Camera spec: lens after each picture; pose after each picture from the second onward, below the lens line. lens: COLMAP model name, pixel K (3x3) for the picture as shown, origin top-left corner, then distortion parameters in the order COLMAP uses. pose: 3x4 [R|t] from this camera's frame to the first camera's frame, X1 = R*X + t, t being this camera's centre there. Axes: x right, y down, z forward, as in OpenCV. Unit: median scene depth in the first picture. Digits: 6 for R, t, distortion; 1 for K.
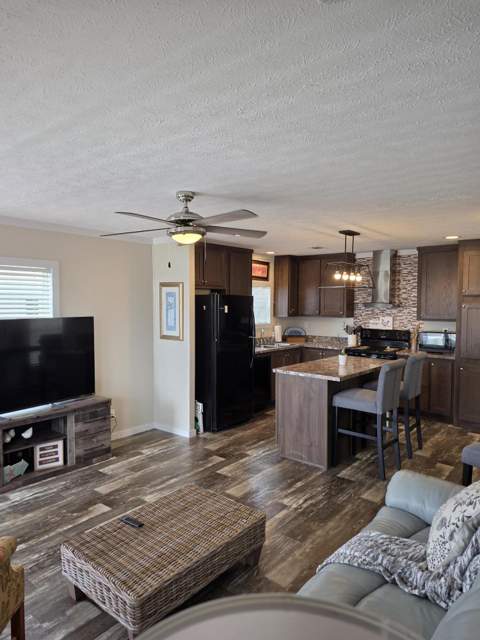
lens RADIAL K [[434.5, 0, 234.8], [0, 434.5, 322.0], [0, 0, 1]] dist [0.073482, -0.052206]
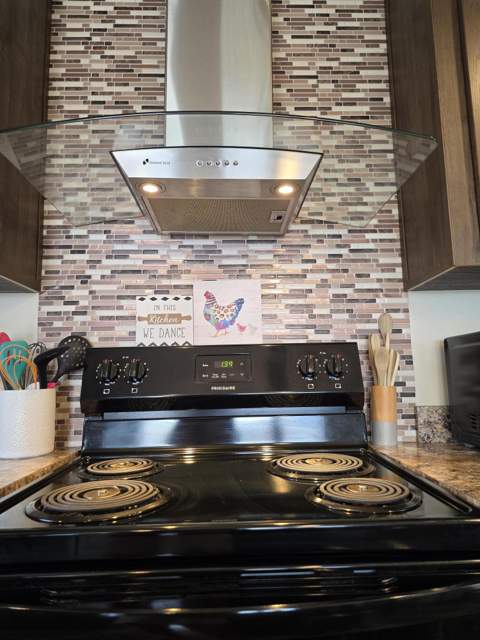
lens RADIAL K [[433.0, 0, 240.0], [0, 433.0, 320.0], [0, 0, 1]] dist [0.082800, -0.073446]
pose [[0.755609, 0.072869, 0.650957, 0.329994], [0.050686, 0.984309, -0.169020, 0.053193], [-0.653058, 0.160707, 0.740059, 1.236201]]
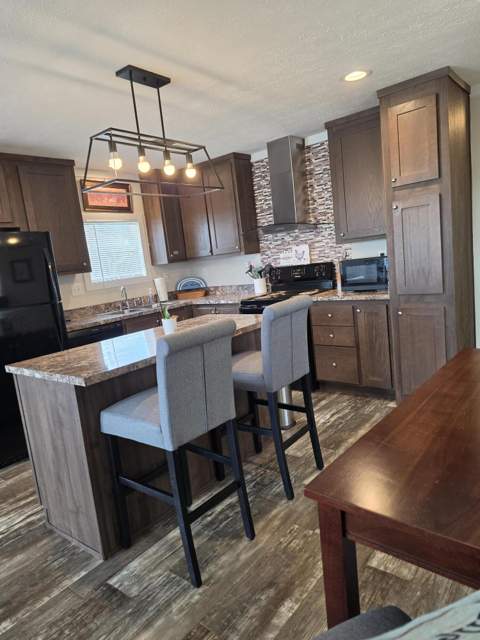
lens RADIAL K [[426.1, 0, 240.0], [0, 426.1, 320.0], [0, 0, 1]] dist [0.149844, -0.238879]
pose [[0.993101, -0.117151, -0.005149, 0.350694], [0.117097, 0.988395, 0.096770, 0.037815], [-0.006248, -0.096705, 0.995293, 0.484169]]
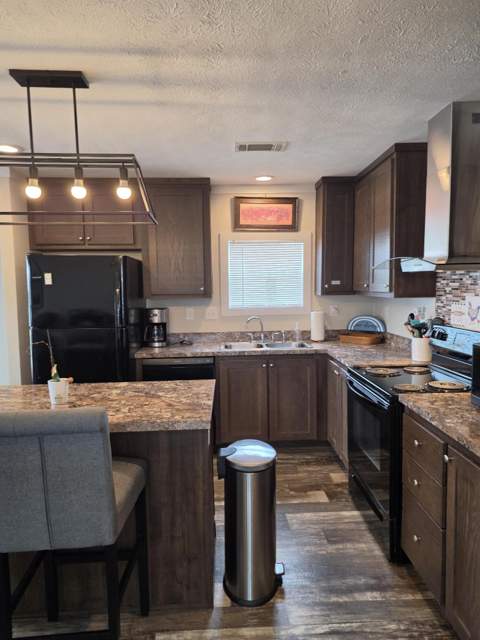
lens RADIAL K [[433.0, 0, 240.0], [0, 433.0, 320.0], [0, 0, 1]] dist [0.082800, -0.073446]
pose [[0.670796, 0.049456, -0.739991, 0.698975], [-0.021049, 0.998642, 0.047662, -0.007039], [0.741343, -0.016396, 0.670926, 0.868290]]
